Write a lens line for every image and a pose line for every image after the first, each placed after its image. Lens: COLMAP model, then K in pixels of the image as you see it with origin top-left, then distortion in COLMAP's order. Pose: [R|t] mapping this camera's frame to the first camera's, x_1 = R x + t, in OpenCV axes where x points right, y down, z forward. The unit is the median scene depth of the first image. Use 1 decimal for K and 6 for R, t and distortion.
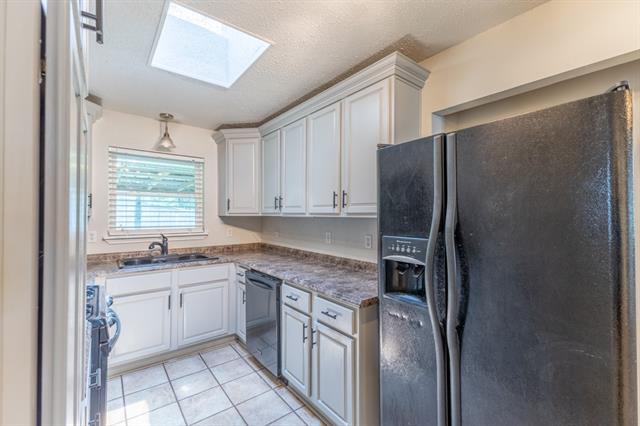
lens RADIAL K [[275.8, 0, 320.0], [0, 275.8, 213.0], [0, 0, 1]] dist [0.010721, -0.000123]
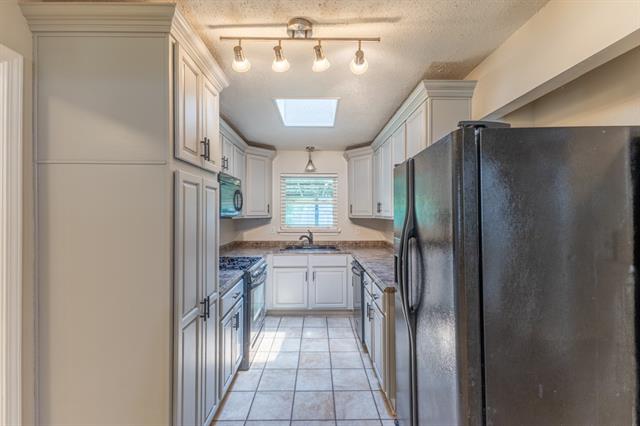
lens RADIAL K [[275.8, 0, 320.0], [0, 275.8, 213.0], [0, 0, 1]] dist [0.010721, -0.000123]
pose [[0.793832, -0.002742, -0.608131, 0.480294], [0.005408, 0.999982, 0.002550, -0.022329], [0.608113, -0.005313, 0.793832, -0.146028]]
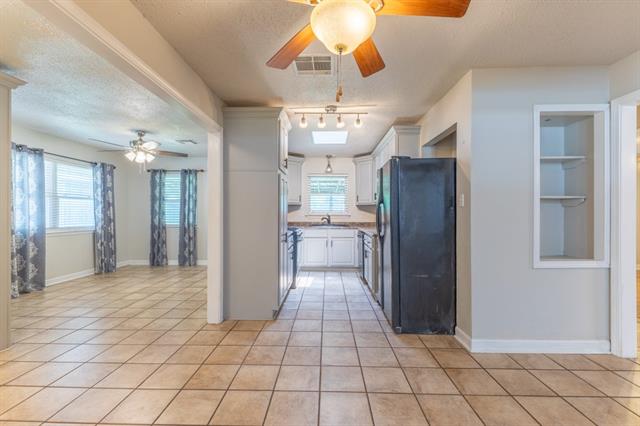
lens RADIAL K [[274.9, 0, 321.7], [0, 274.9, 211.6], [0, 0, 1]] dist [0.001491, -0.000154]
pose [[0.773399, -0.002033, -0.633916, 0.930356], [0.002599, 0.999997, -0.000036, 0.081727], [0.633914, -0.001620, 0.773402, -0.814197]]
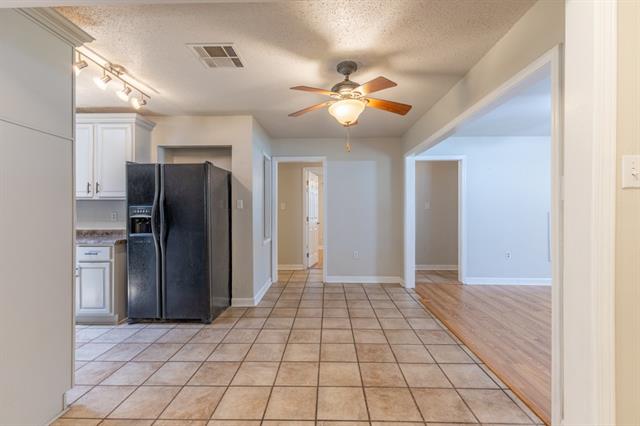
lens RADIAL K [[275.8, 0, 320.0], [0, 275.8, 213.0], [0, 0, 1]] dist [0.010721, -0.000123]
pose [[0.639349, -0.003360, 0.768910, -0.299321], [-0.005018, 0.999951, 0.008542, 0.068743], [-0.768901, -0.009320, 0.639300, -0.933290]]
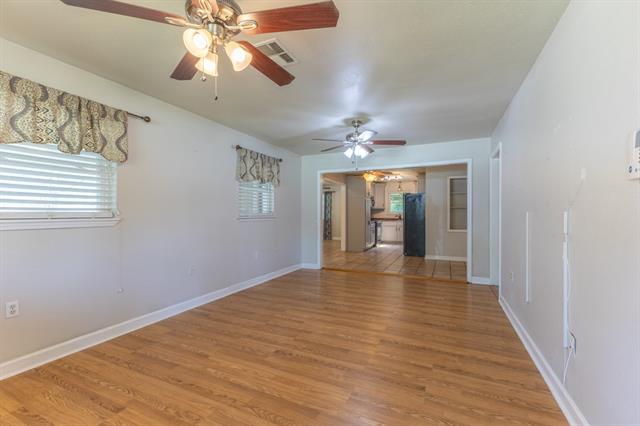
lens RADIAL K [[275.8, 0, 320.0], [0, 275.8, 213.0], [0, 0, 1]] dist [0.010721, -0.000123]
pose [[0.445809, 0.001556, -0.895127, 3.072820], [0.004617, 0.999981, 0.004037, 0.066178], [0.895116, -0.005932, 0.445794, -2.167489]]
